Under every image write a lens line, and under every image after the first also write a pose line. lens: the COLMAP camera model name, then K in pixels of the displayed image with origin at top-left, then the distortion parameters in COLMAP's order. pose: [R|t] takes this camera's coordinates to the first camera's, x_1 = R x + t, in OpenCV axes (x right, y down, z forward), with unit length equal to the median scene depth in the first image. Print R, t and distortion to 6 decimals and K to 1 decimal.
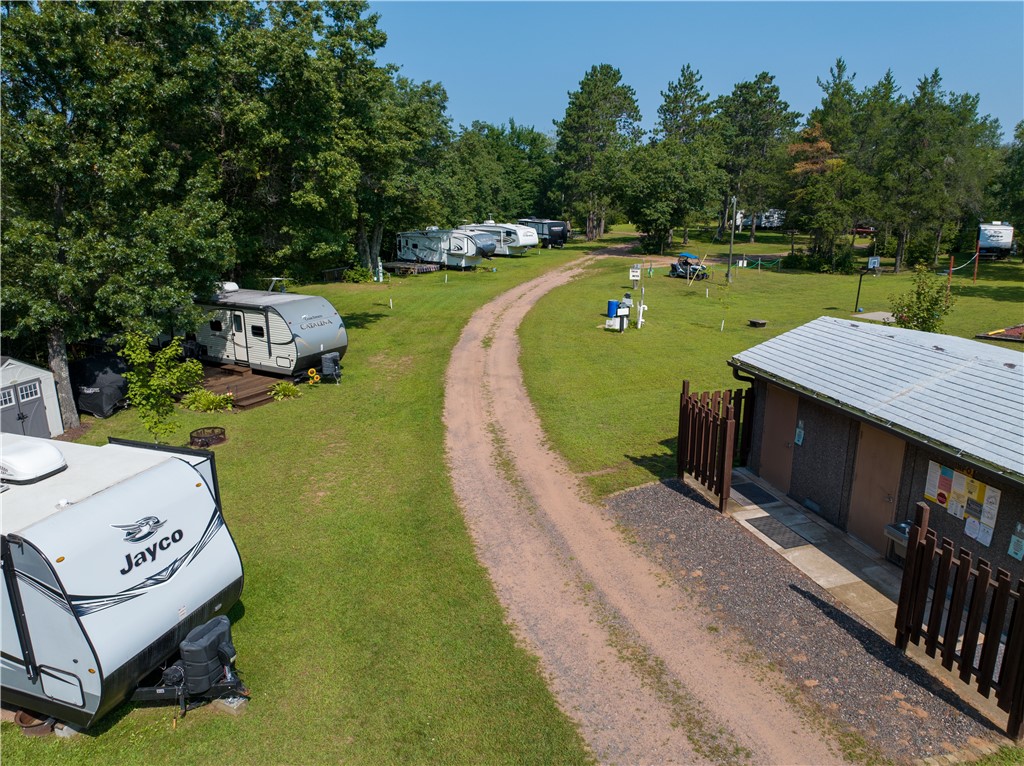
lens RADIAL K [[724.2, 0, 508.1], [0, 724.2, 381.6], [0, 0, 1]] dist [-0.042083, 0.004131]
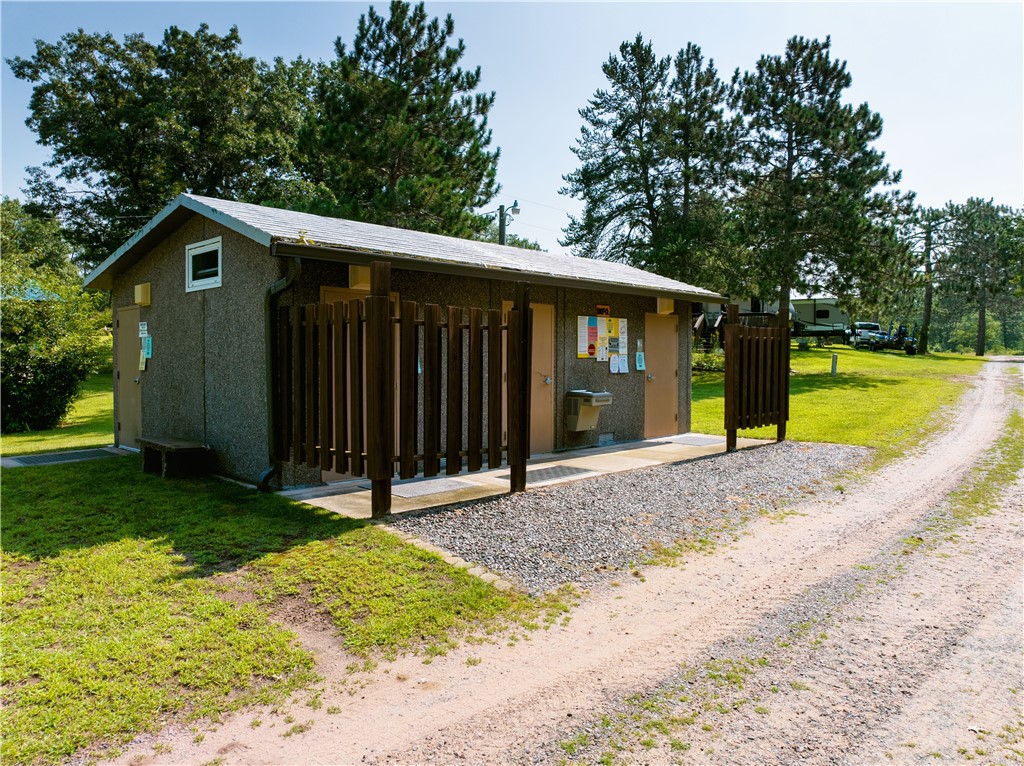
lens RADIAL K [[724.2, 0, 508.1], [0, 724.2, 381.6], [0, 0, 1]] dist [-0.042083, 0.004131]
pose [[-0.508058, -0.018829, 0.861117, -0.151943], [0.228061, 0.961138, 0.155572, 0.016977], [-0.830581, 0.275426, -0.484019, 1.192366]]
